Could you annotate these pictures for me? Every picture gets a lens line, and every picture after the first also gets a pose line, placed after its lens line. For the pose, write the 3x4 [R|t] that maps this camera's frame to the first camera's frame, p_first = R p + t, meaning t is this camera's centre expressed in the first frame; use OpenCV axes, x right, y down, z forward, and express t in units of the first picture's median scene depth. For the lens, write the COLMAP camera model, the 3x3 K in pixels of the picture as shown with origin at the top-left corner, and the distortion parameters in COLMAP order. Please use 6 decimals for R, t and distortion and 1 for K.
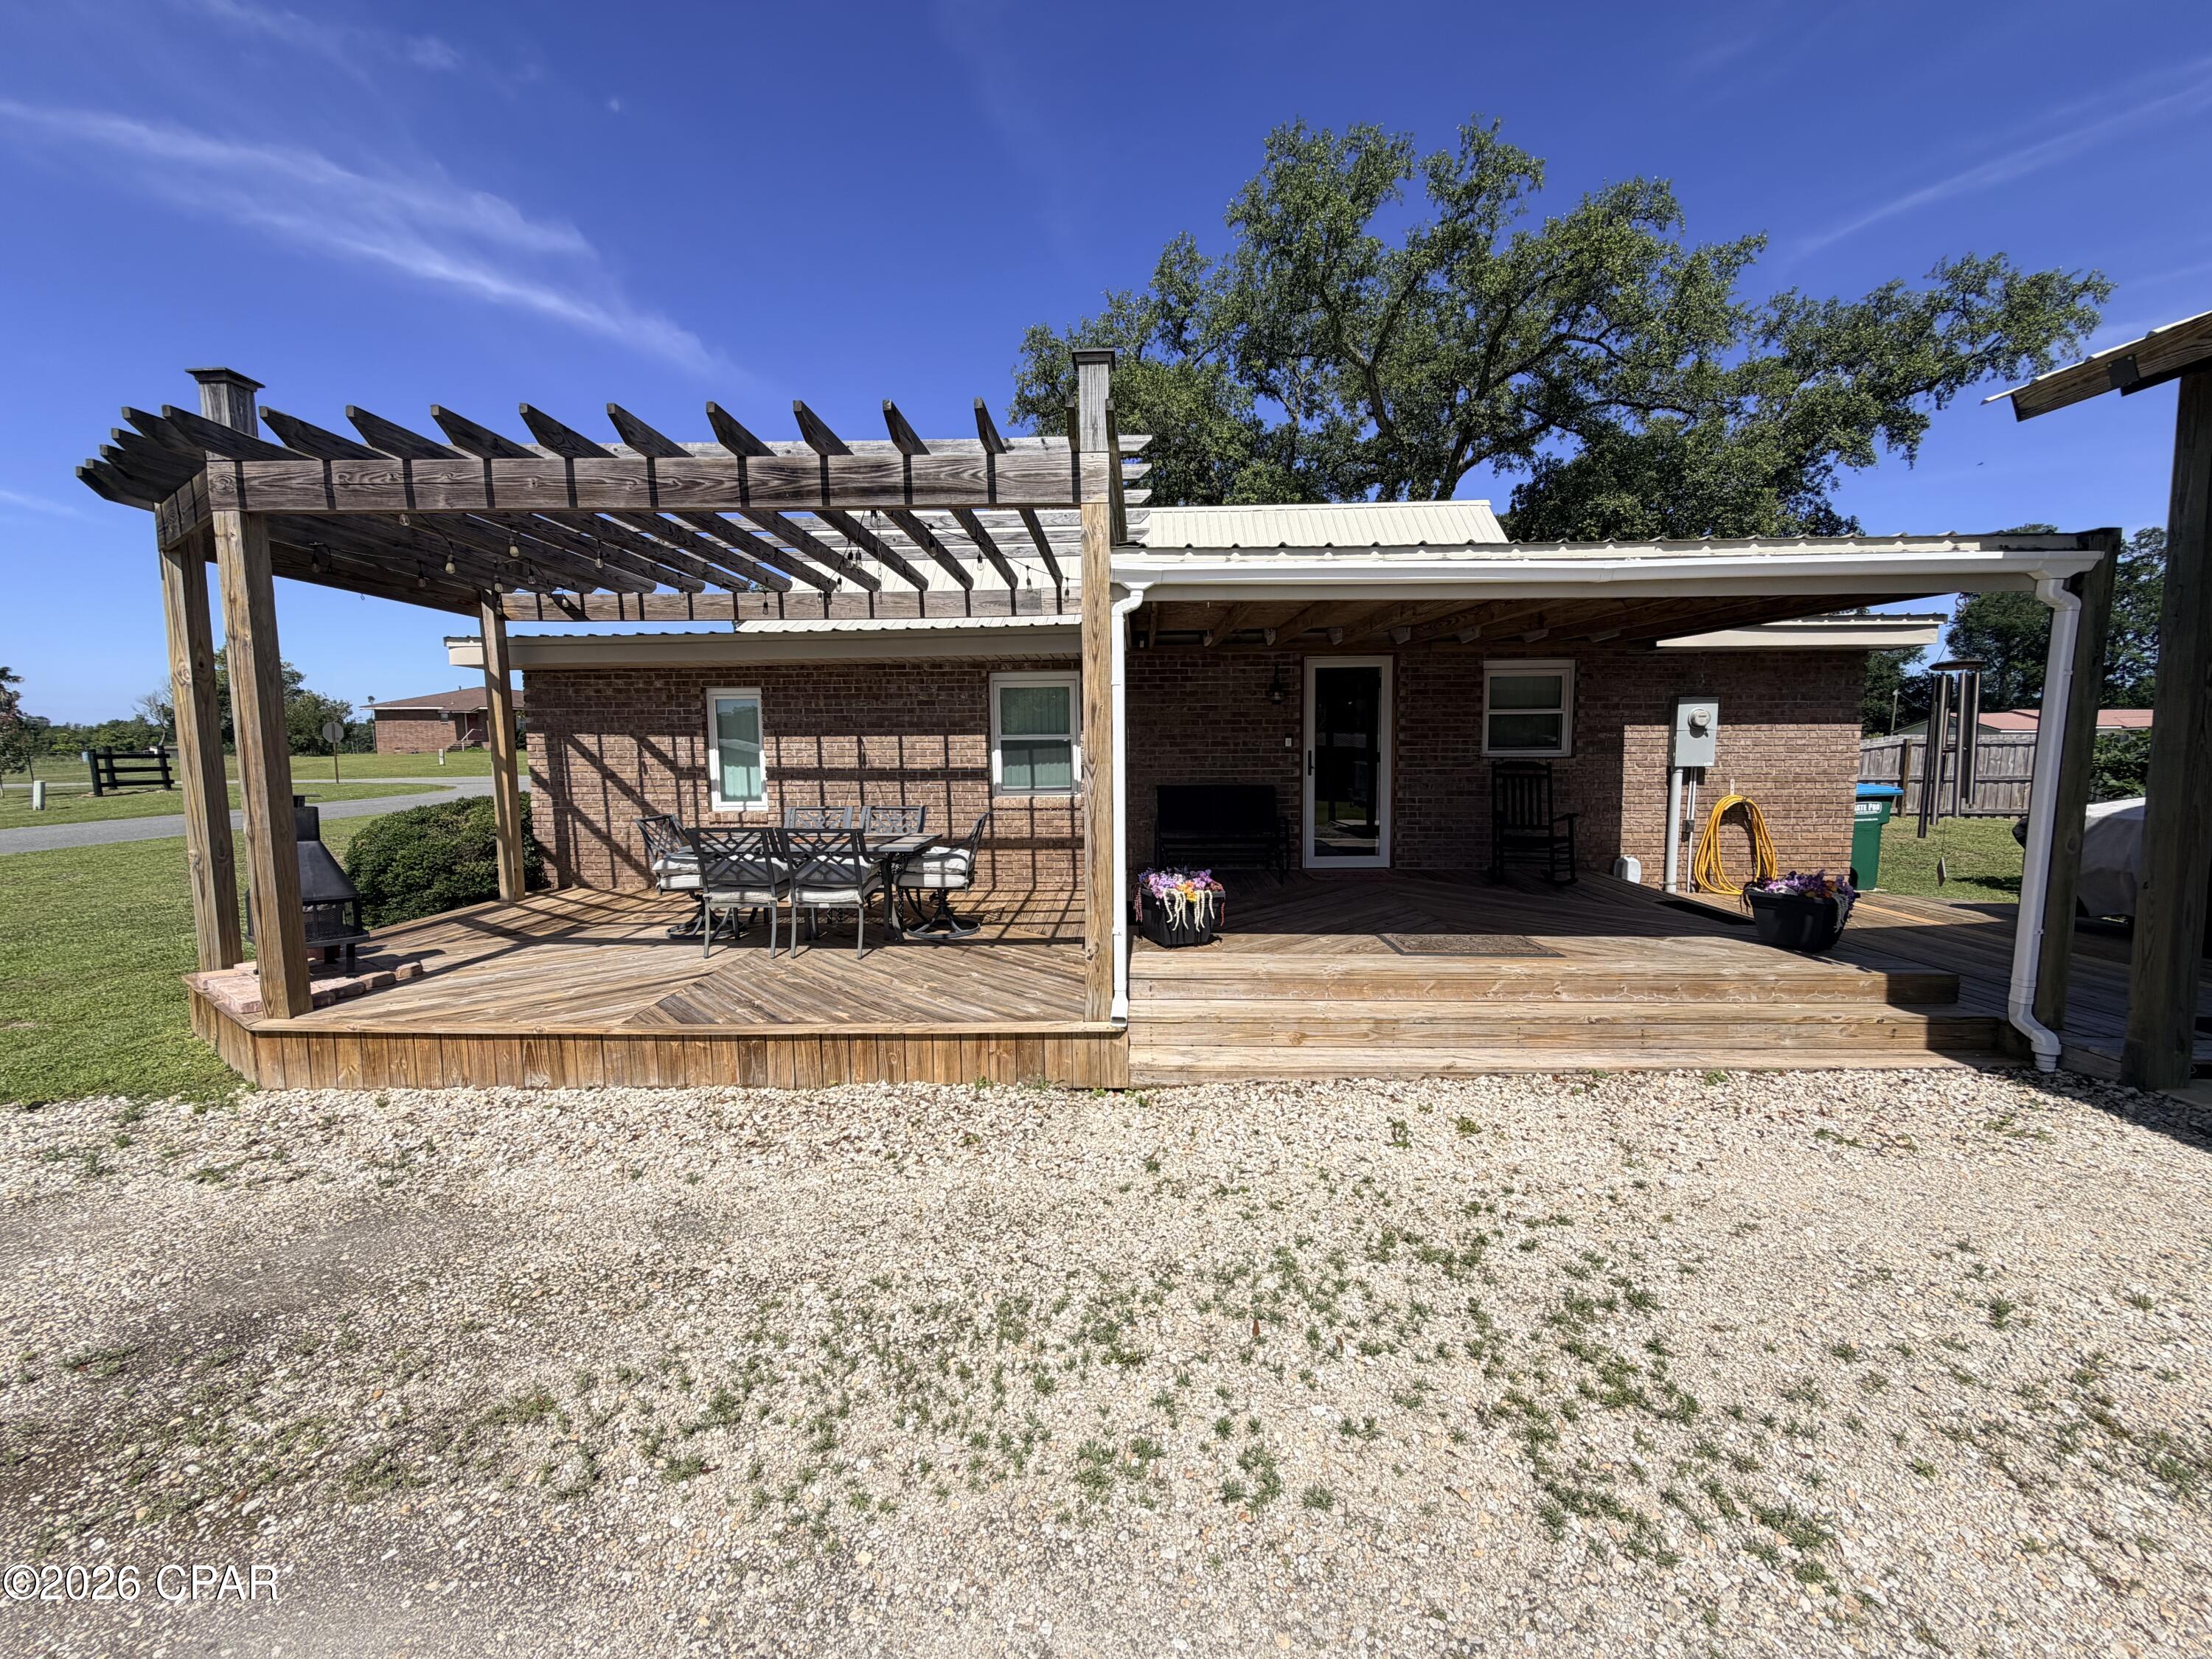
lens RADIAL K [[881.7, 0, 1098.9], [0, 881.7, 831.8], [0, 0, 1]] dist [0.000475, -0.000274]
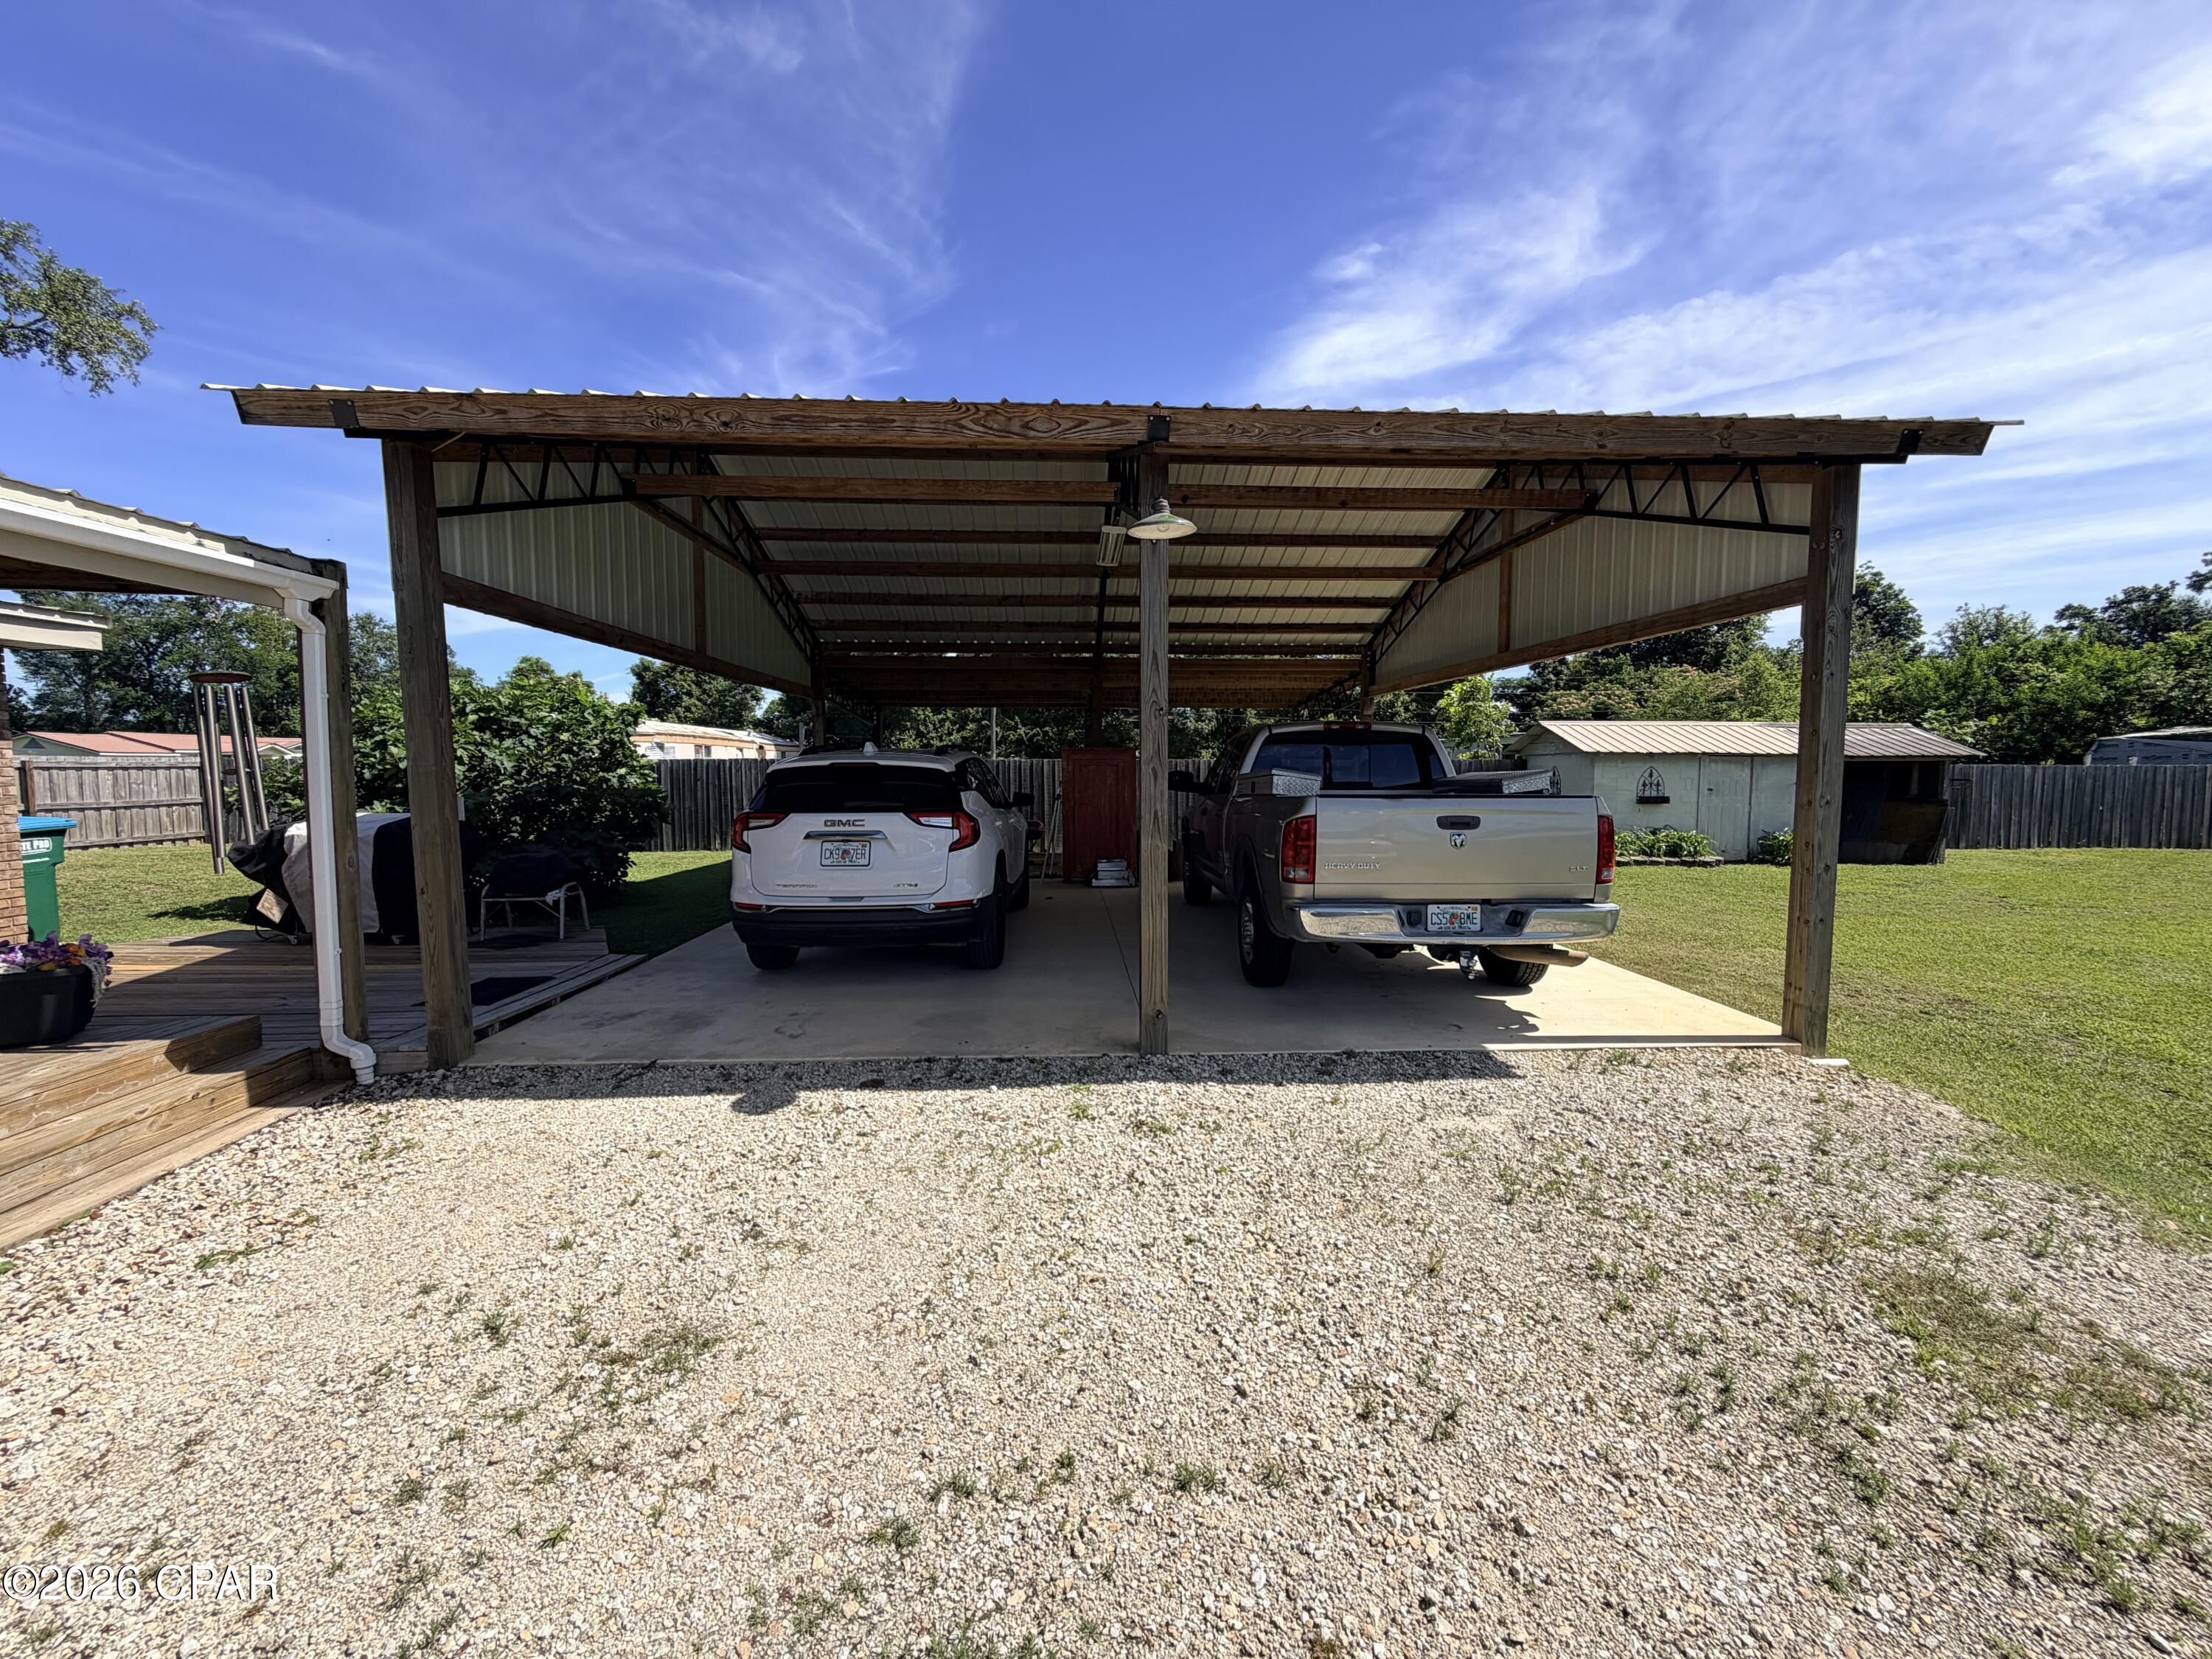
lens RADIAL K [[881.7, 0, 1116.2], [0, 881.7, 824.5], [0, 0, 1]] dist [0.000475, -0.000274]
pose [[-0.079236, -0.063687, 0.994819, 0.003630], [0.098496, 0.992573, 0.071388, -0.015288], [-0.991978, 0.103643, -0.072375, 0.185867]]
